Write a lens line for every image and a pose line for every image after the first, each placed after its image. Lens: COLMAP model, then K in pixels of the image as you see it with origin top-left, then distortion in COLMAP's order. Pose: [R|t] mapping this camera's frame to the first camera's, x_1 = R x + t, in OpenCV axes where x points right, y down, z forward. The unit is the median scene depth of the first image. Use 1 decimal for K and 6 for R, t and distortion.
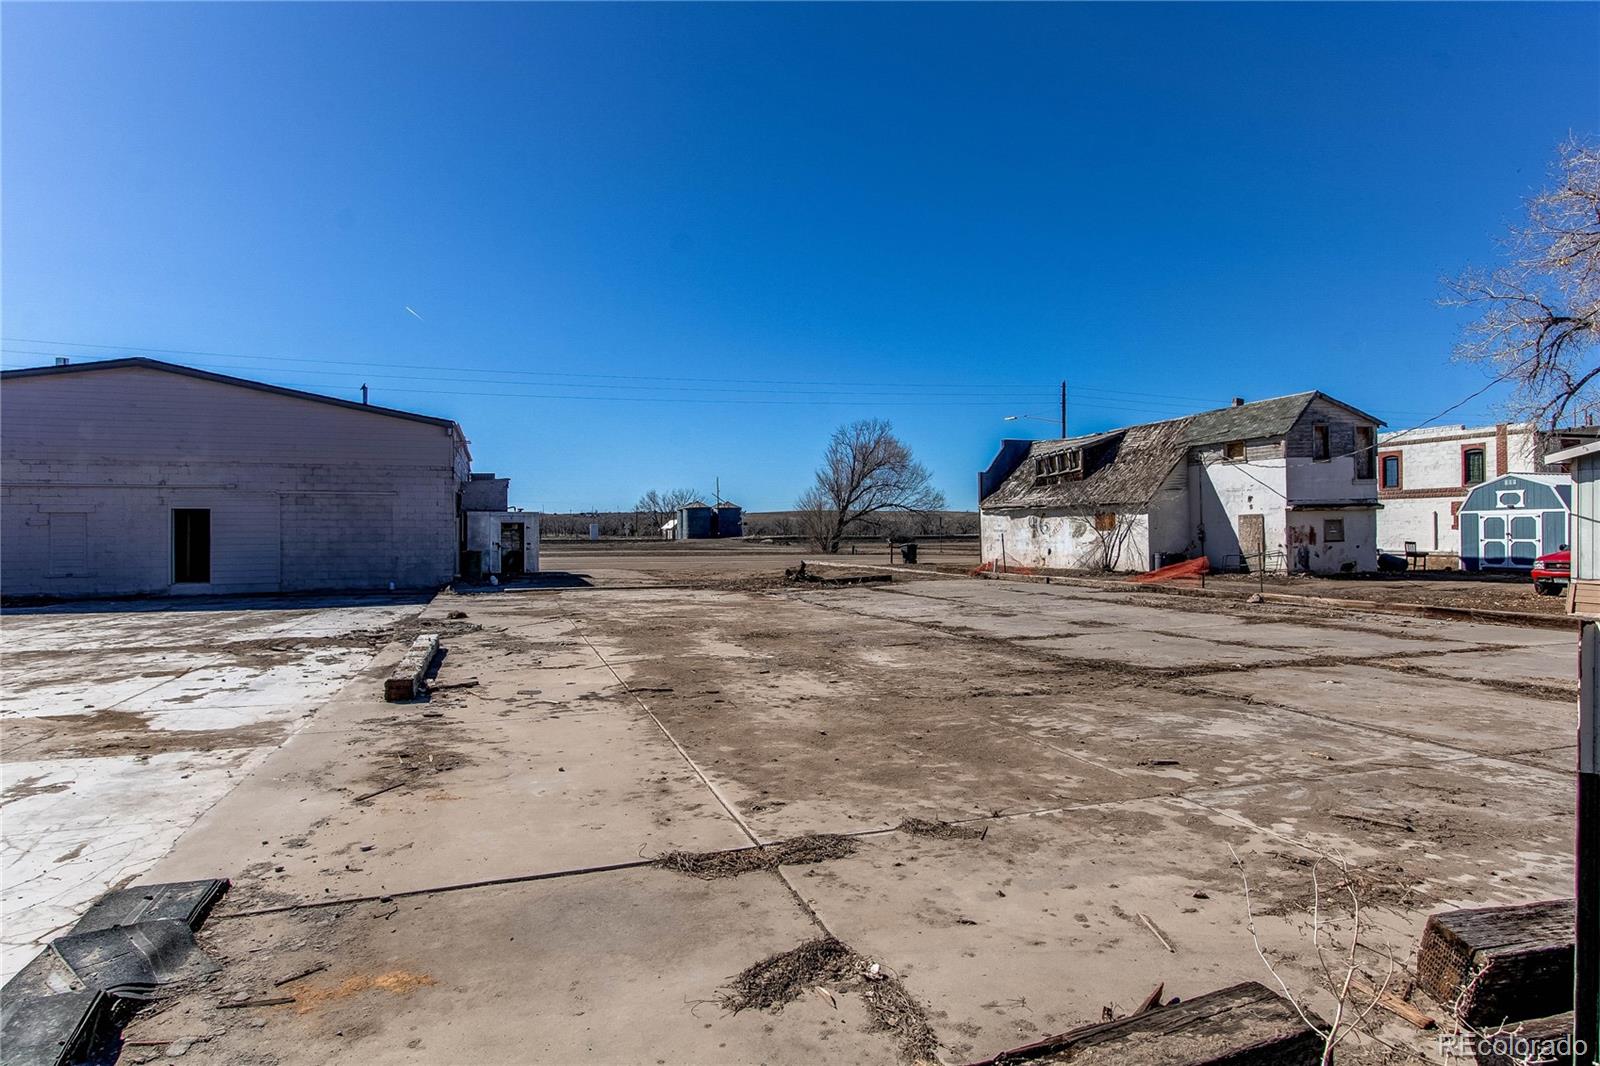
lens RADIAL K [[908.1, 0, 800.7], [0, 908.1, 534.5], [0, 0, 1]] dist [-0.004616, -0.000647]
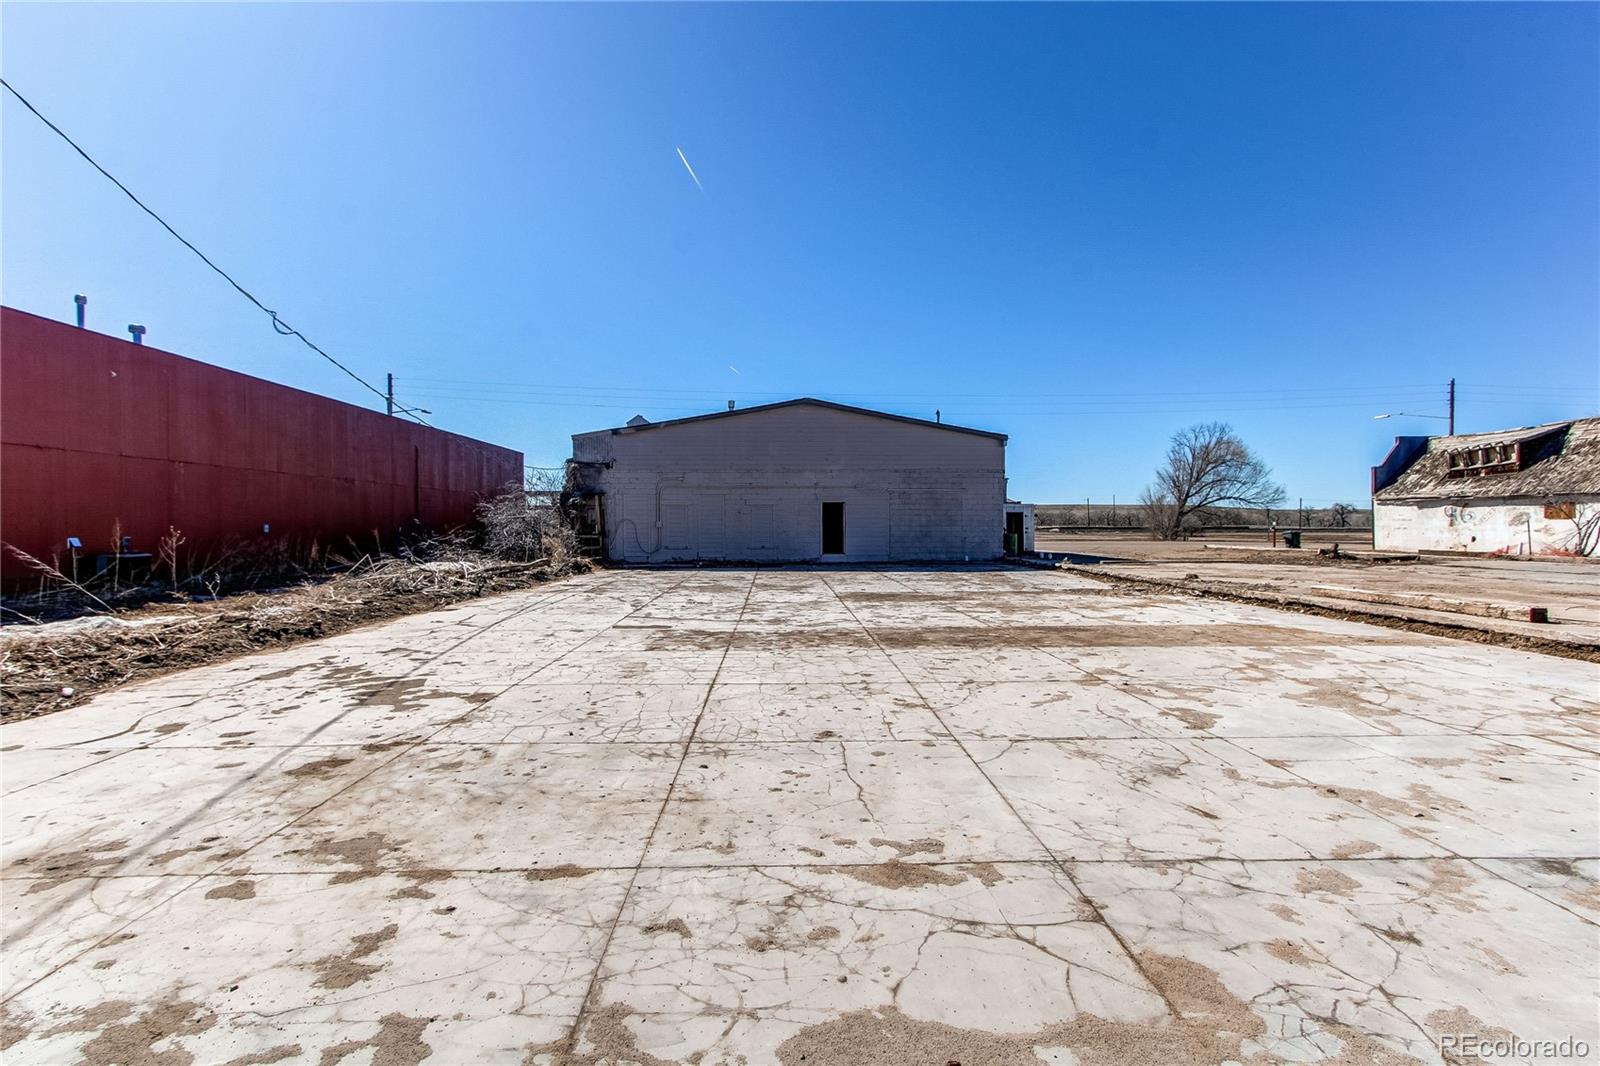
lens RADIAL K [[757.4, 0, 798.5], [0, 757.4, 531.7], [0, 0, 1]] dist [-0.001671, -0.000030]
pose [[0.954686, 0.005213, -0.297568, -0.223508], [-0.002963, 0.999964, 0.008013, 0.005344], [0.297599, -0.006768, 0.954667, -0.094635]]
